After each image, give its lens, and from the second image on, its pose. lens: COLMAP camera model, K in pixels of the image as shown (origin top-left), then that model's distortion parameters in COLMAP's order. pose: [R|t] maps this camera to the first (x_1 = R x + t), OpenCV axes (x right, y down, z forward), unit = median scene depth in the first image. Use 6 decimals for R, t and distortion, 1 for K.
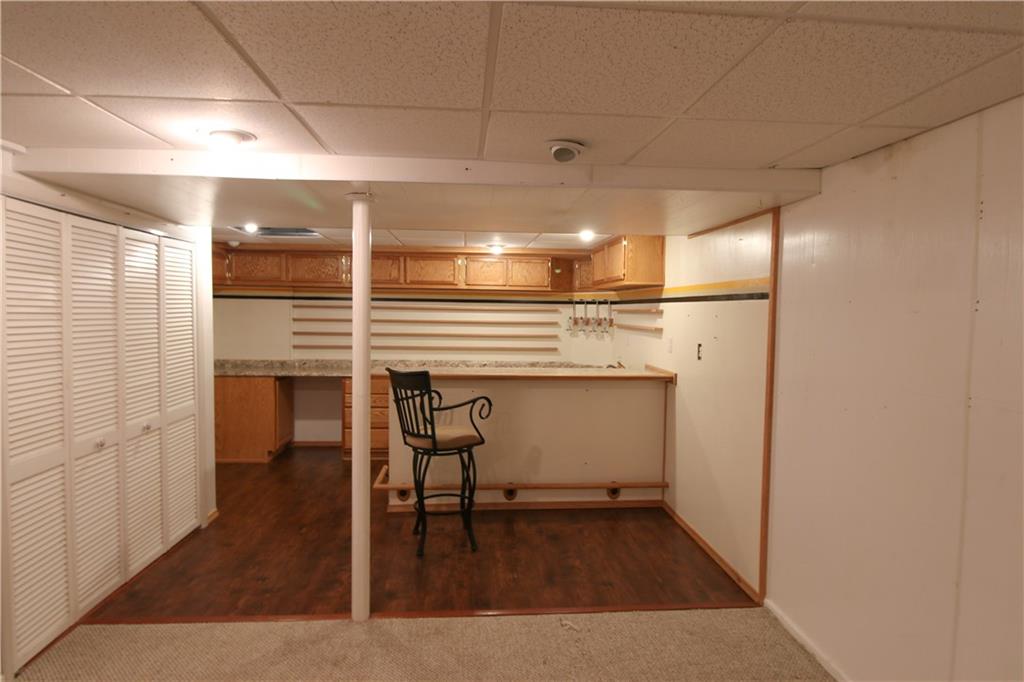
lens RADIAL K [[494.0, 0, 505.1], [0, 494.0, 336.4], [0, 0, 1]] dist [0.017285, -0.020707]
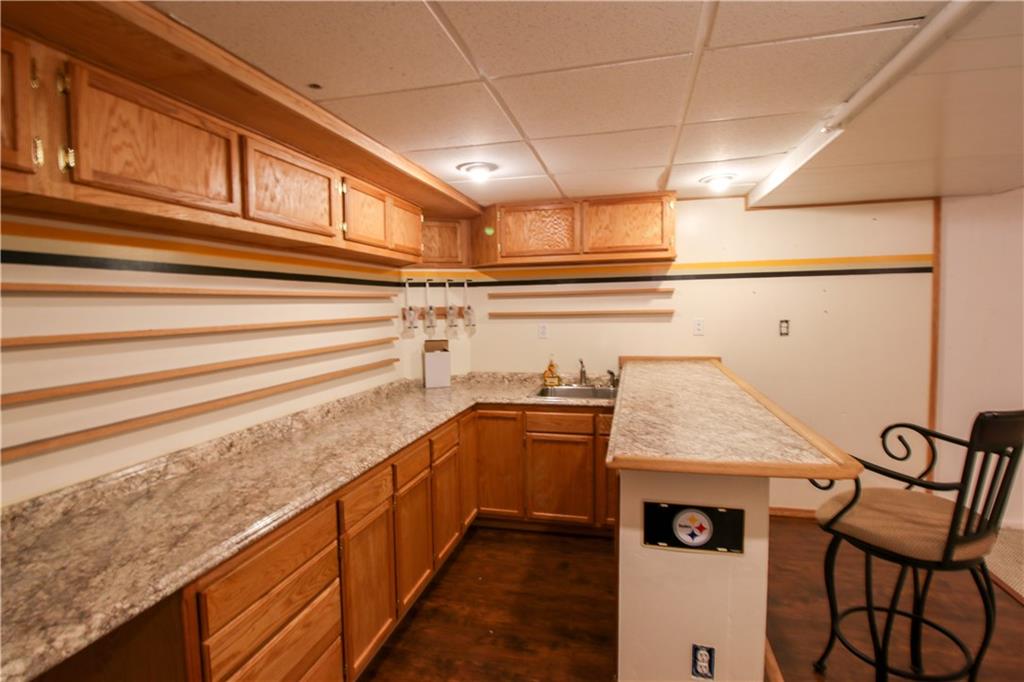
lens RADIAL K [[494.0, 0, 505.1], [0, 494.0, 336.4], [0, 0, 1]] dist [0.017285, -0.020707]
pose [[0.349875, -0.086882, 0.932759, -0.600418], [0.075904, 0.995045, 0.064212, -0.048105], [-0.933716, 0.048334, 0.354737, 0.962603]]
